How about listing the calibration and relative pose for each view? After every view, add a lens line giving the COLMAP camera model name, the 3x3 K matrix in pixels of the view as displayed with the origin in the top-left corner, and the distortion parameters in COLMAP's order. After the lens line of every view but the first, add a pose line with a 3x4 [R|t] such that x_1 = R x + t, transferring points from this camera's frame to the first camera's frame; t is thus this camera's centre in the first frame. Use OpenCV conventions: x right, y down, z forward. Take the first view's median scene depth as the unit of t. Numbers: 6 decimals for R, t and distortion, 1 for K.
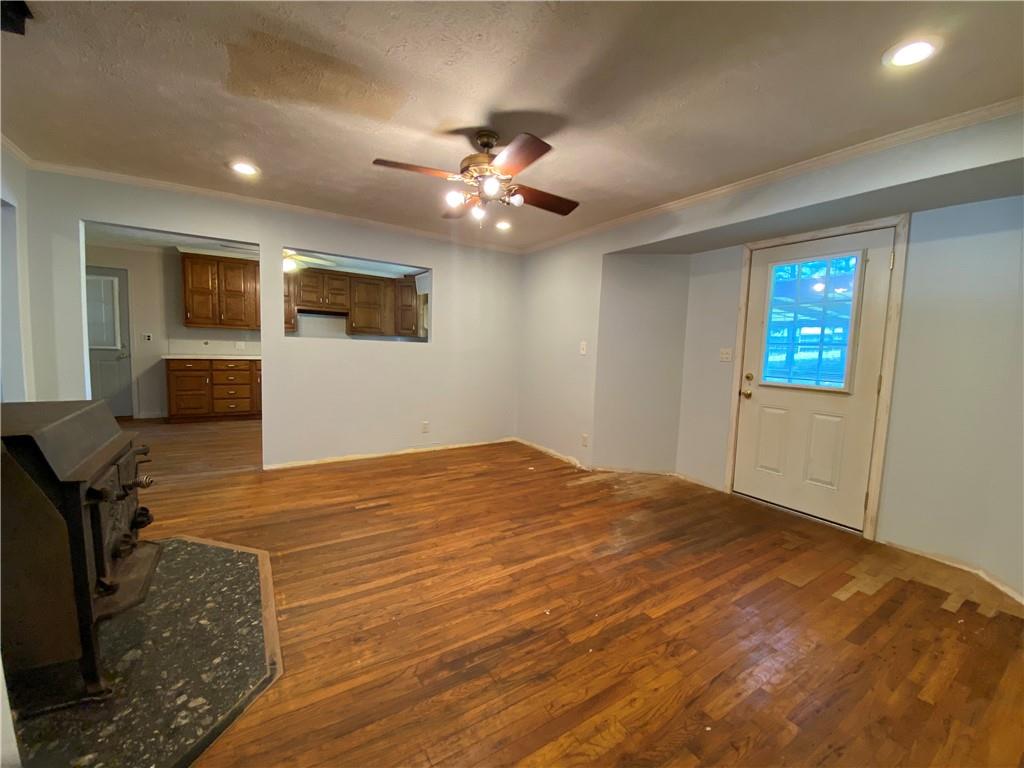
lens RADIAL K [[413.9, 0, 511.2], [0, 413.9, 382.2], [0, 0, 1]] dist [0.034990, -0.029158]
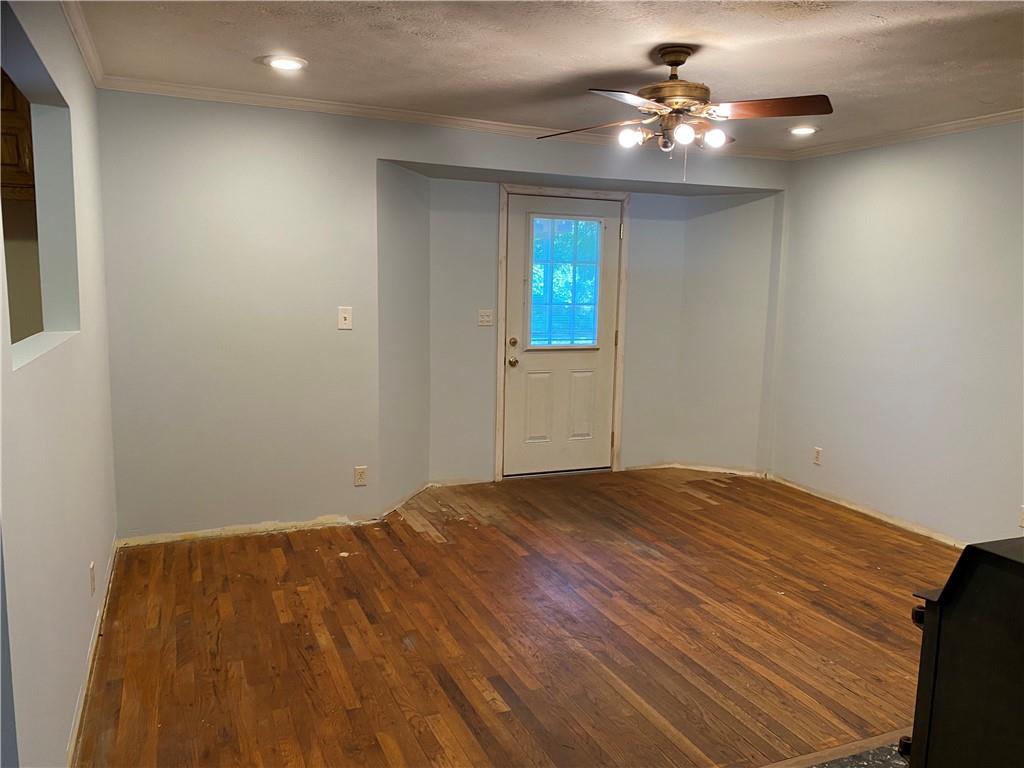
lens RADIAL K [[784.5, 0, 512.0], [0, 784.5, 384.0], [0, 0, 1]] dist [0.042403, -0.074268]
pose [[0.156409, -0.155238, 0.975417, -1.291059], [0.069724, 0.986843, 0.145876, -0.204497], [-0.985228, 0.045193, 0.165175, 0.918304]]
